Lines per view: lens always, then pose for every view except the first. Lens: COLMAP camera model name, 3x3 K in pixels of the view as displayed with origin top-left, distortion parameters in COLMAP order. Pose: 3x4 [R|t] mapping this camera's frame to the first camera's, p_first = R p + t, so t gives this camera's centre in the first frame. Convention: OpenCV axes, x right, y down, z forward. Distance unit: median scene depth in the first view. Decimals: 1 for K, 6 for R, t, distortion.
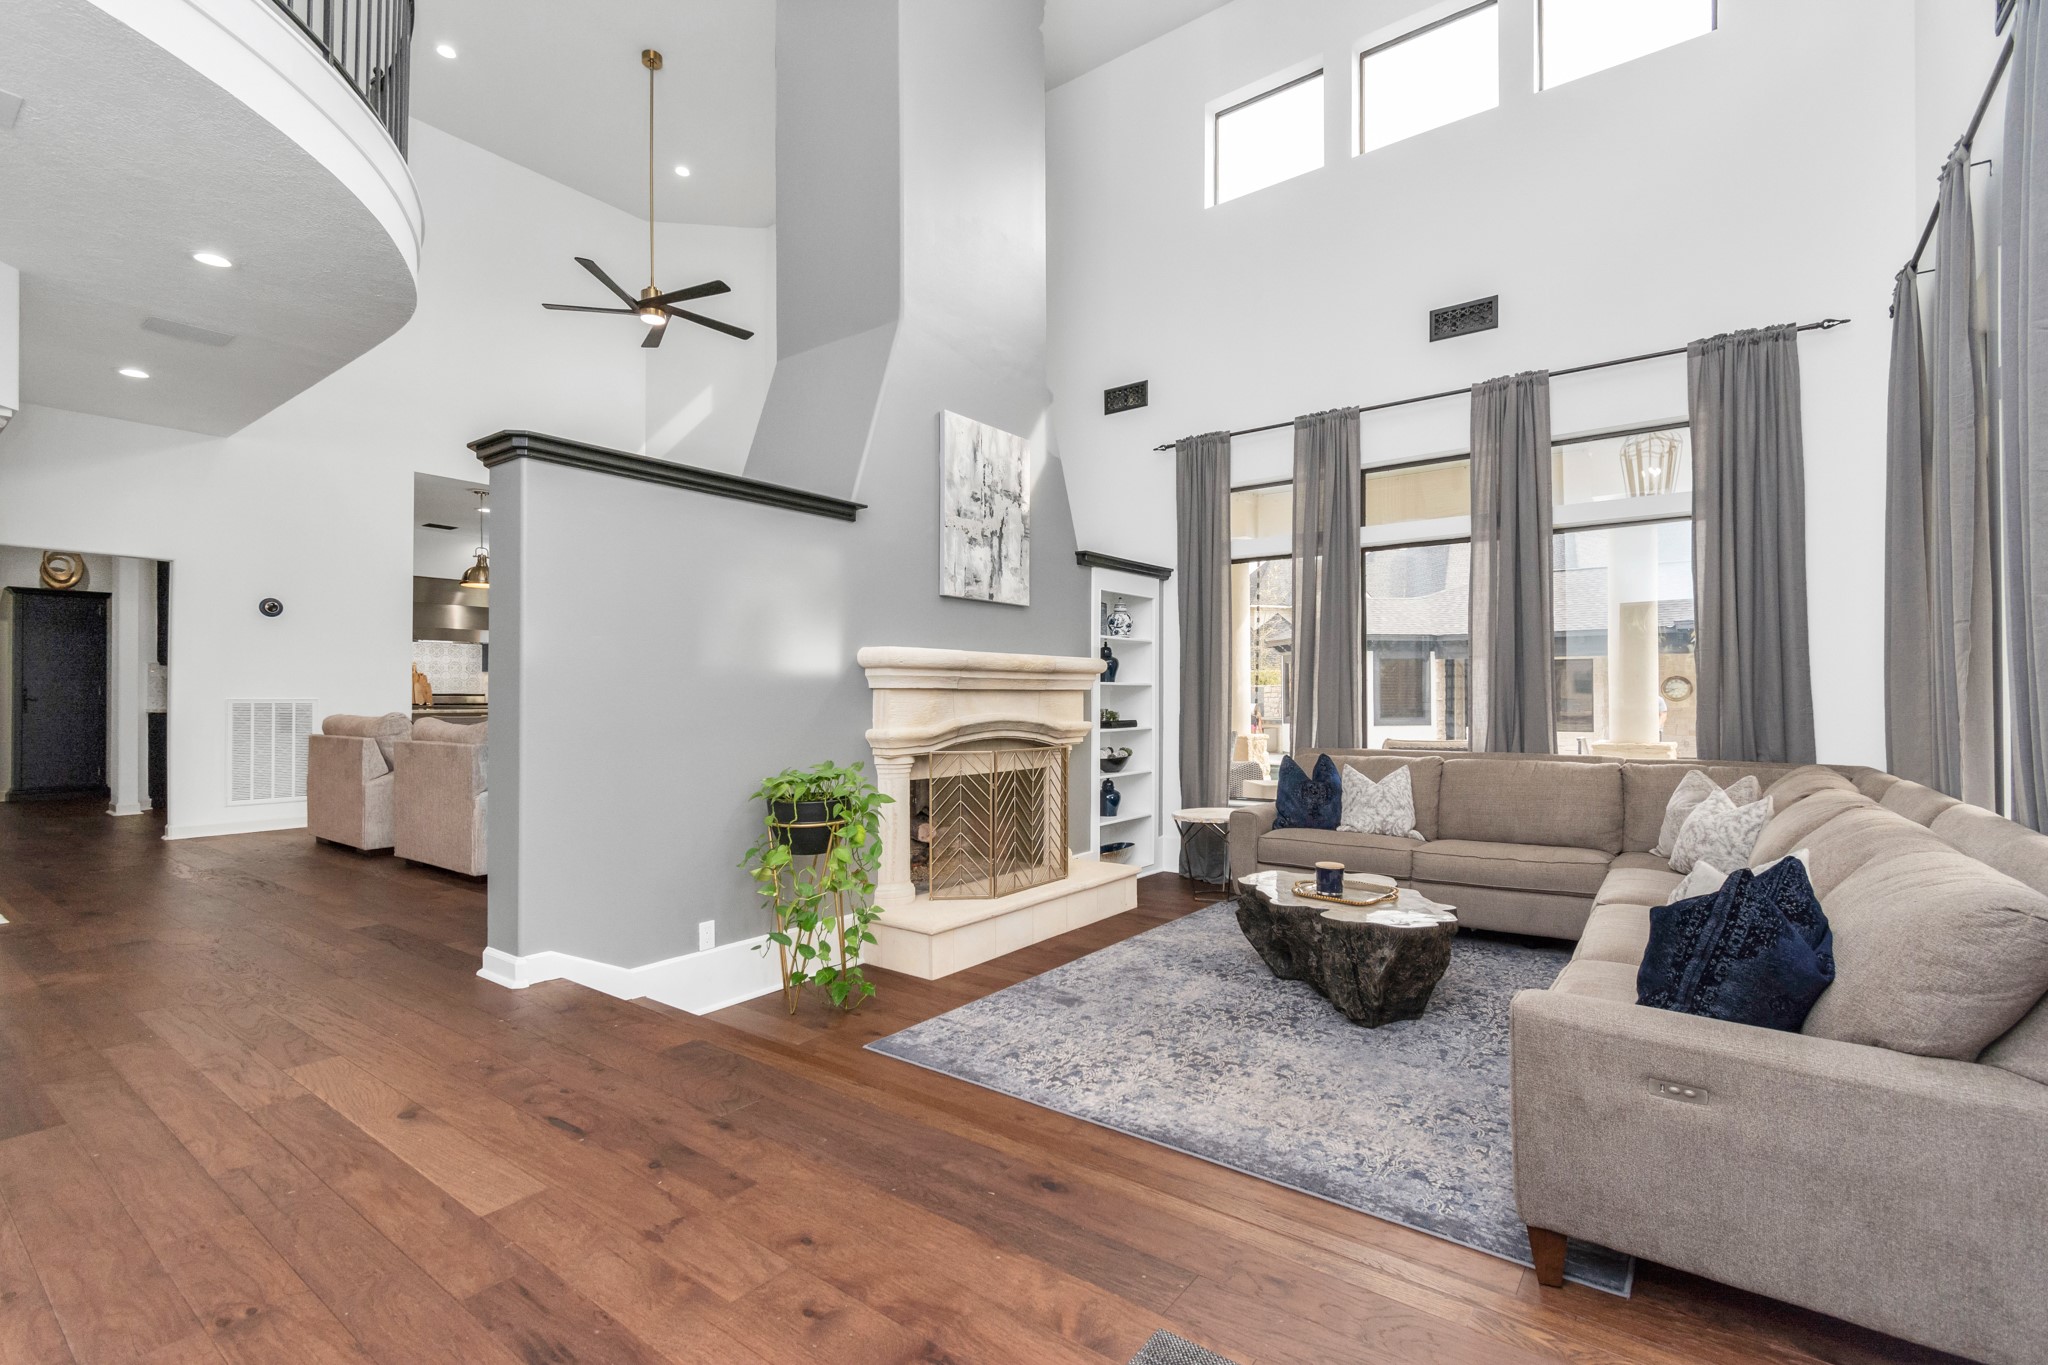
lens RADIAL K [[902.9, 0, 1035.7], [0, 902.9, 689.4], [0, 0, 1]] dist [0.003314, 0.000252]
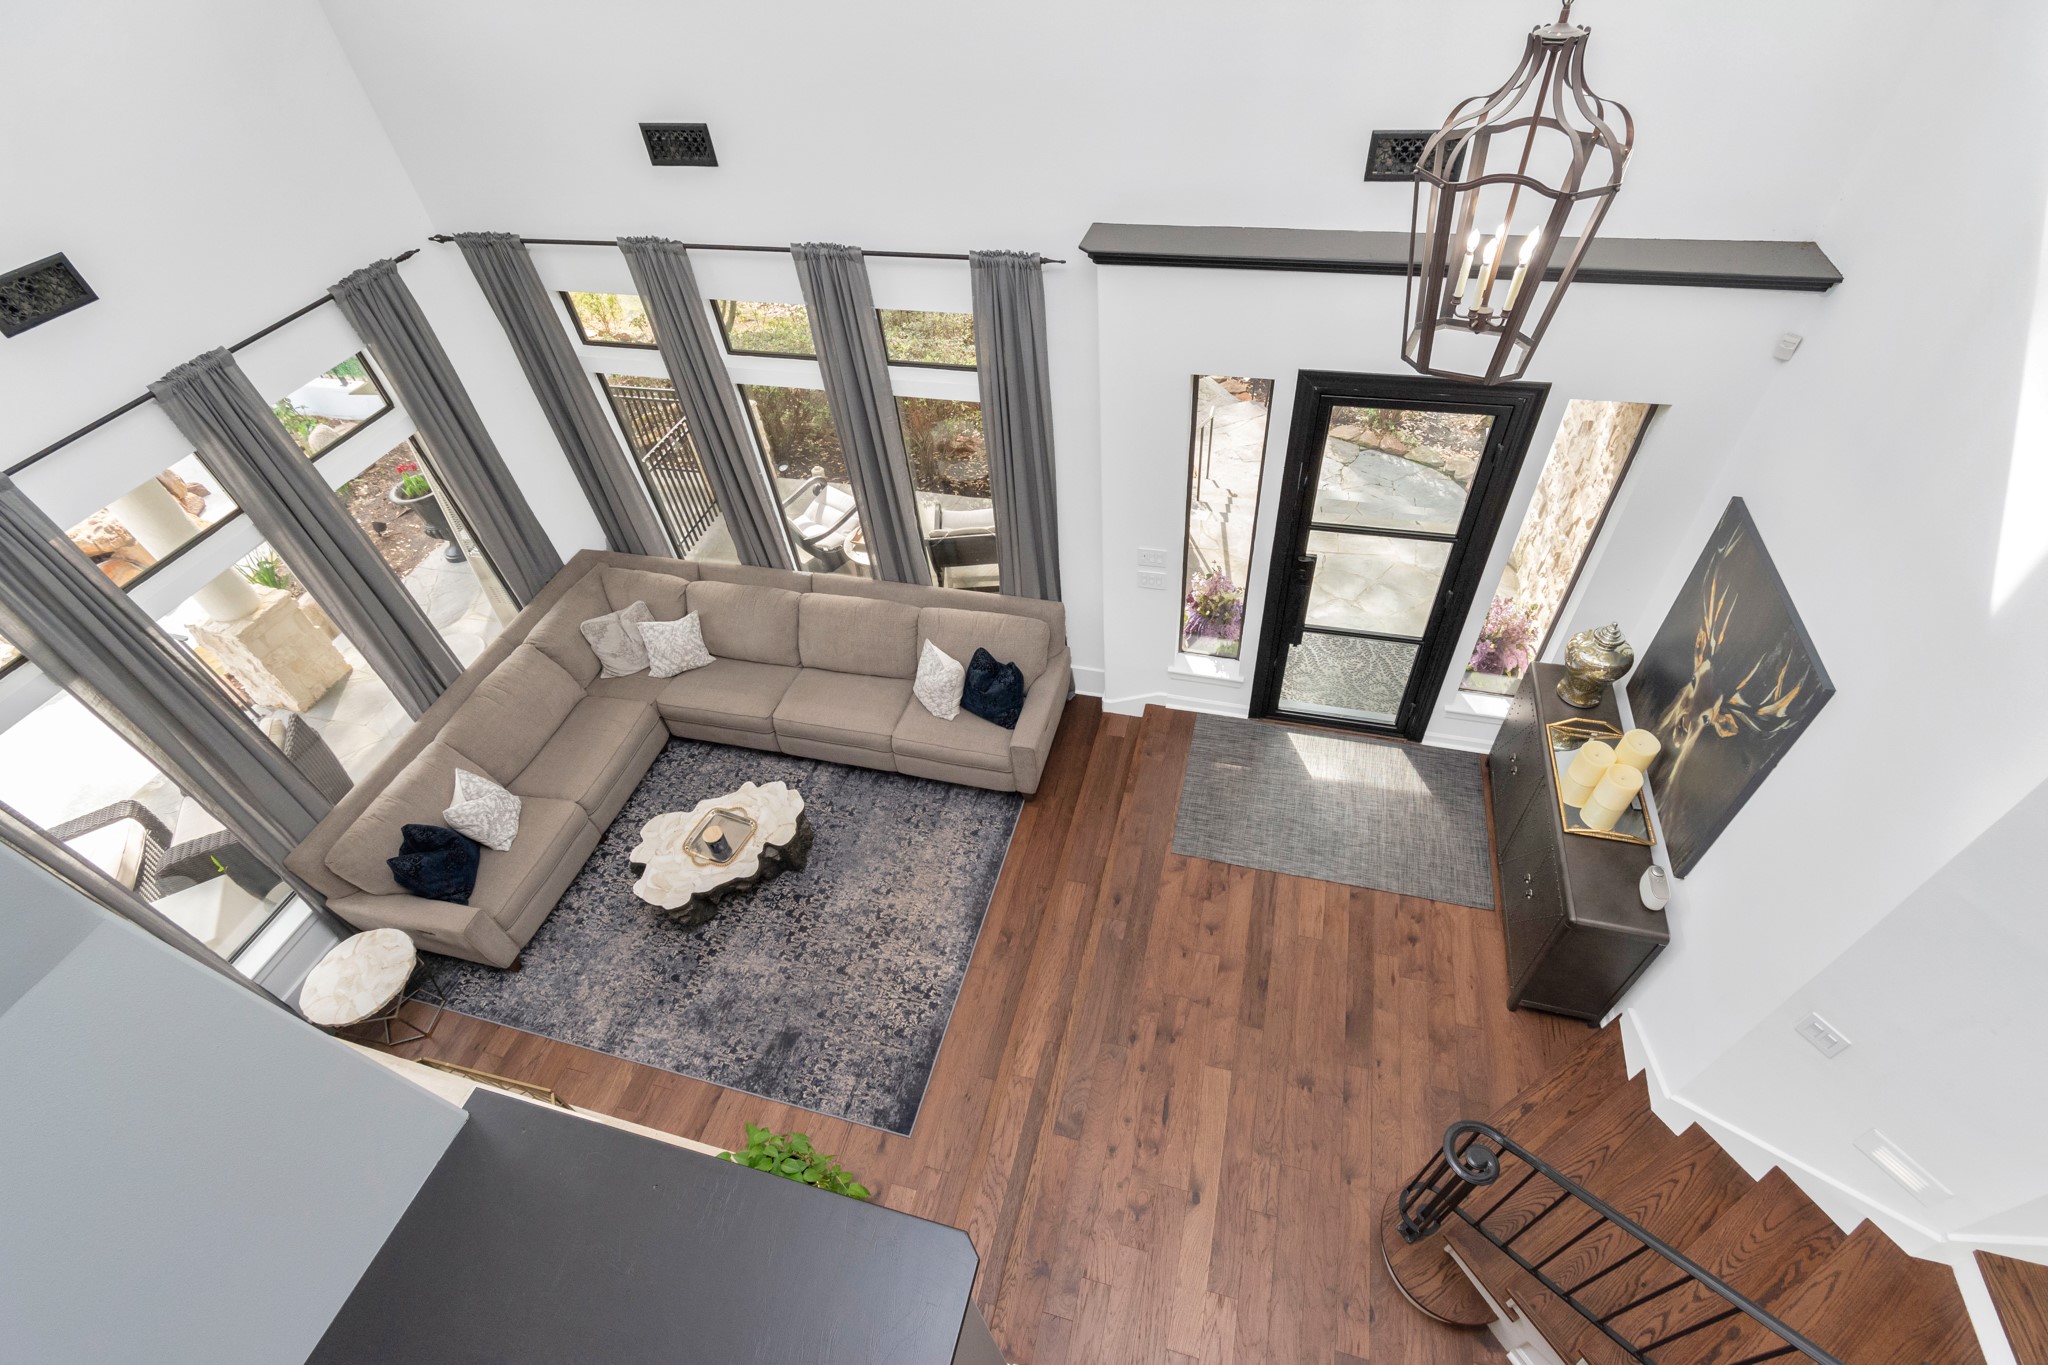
lens RADIAL K [[930.1, 0, 1030.0], [0, 930.1, 718.8], [0, 0, 1]] dist [-0.000256, -0.000063]
pose [[-0.372557, -0.668234, 0.643945, -0.631660], [0.058039, 0.675763, 0.734831, -0.912292], [-0.926193, 0.311140, -0.212976, 0.784234]]
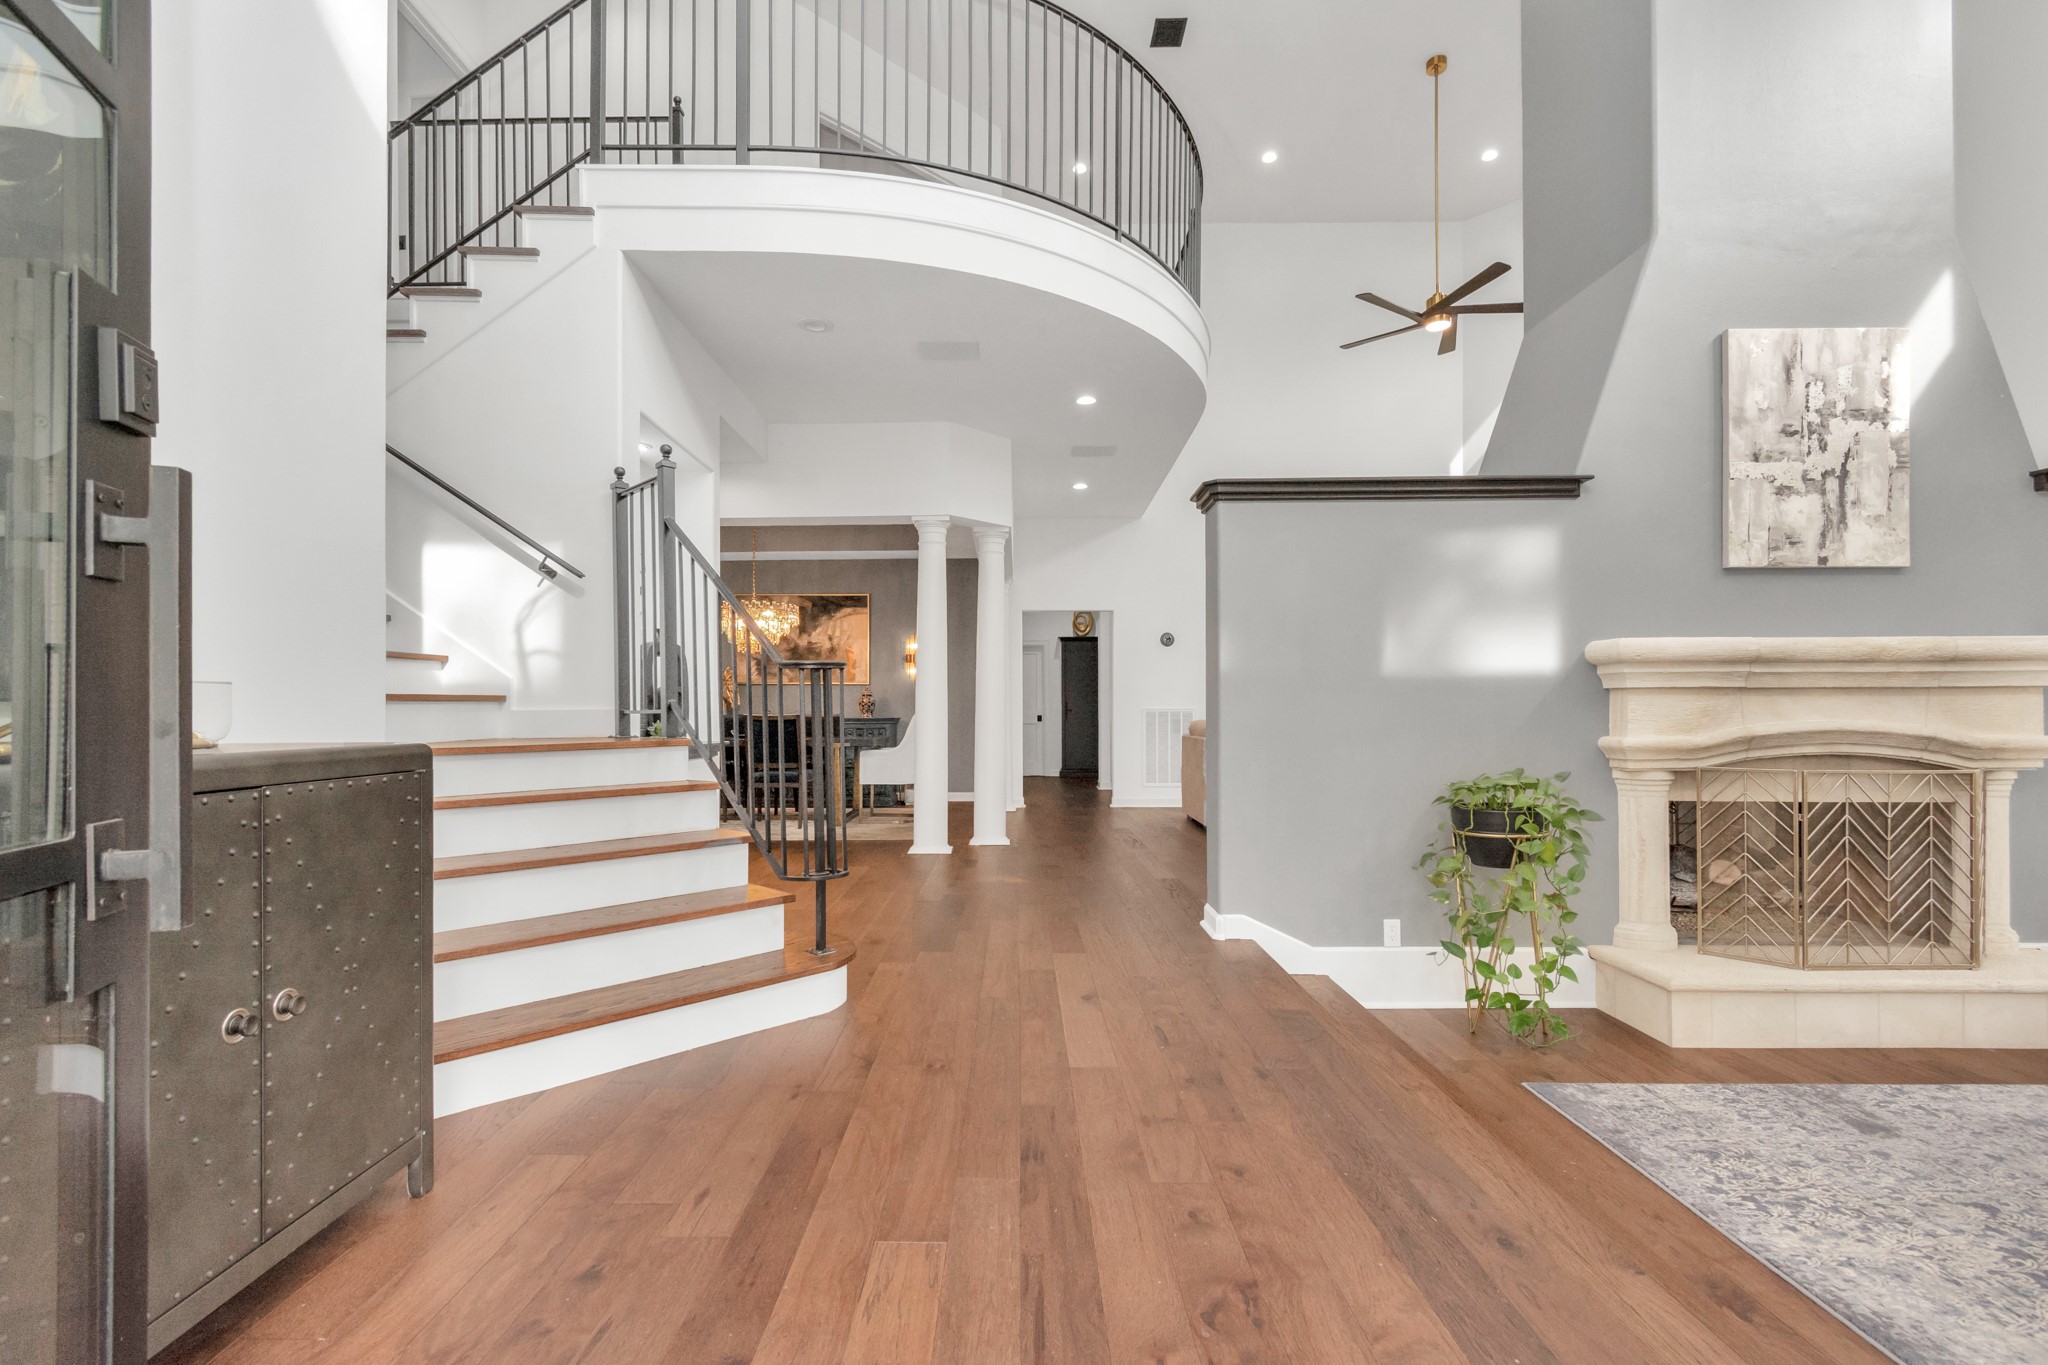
lens RADIAL K [[917.3, 0, 1020.8], [0, 917.3, 709.5], [0, 0, 1]] dist [0.000939, 0.000039]
pose [[0.593795, -0.002864, -0.804611, 0.210891], [0.009043, 0.999954, 0.003114, 0.011841], [0.804565, -0.009125, 0.593794, 0.046272]]
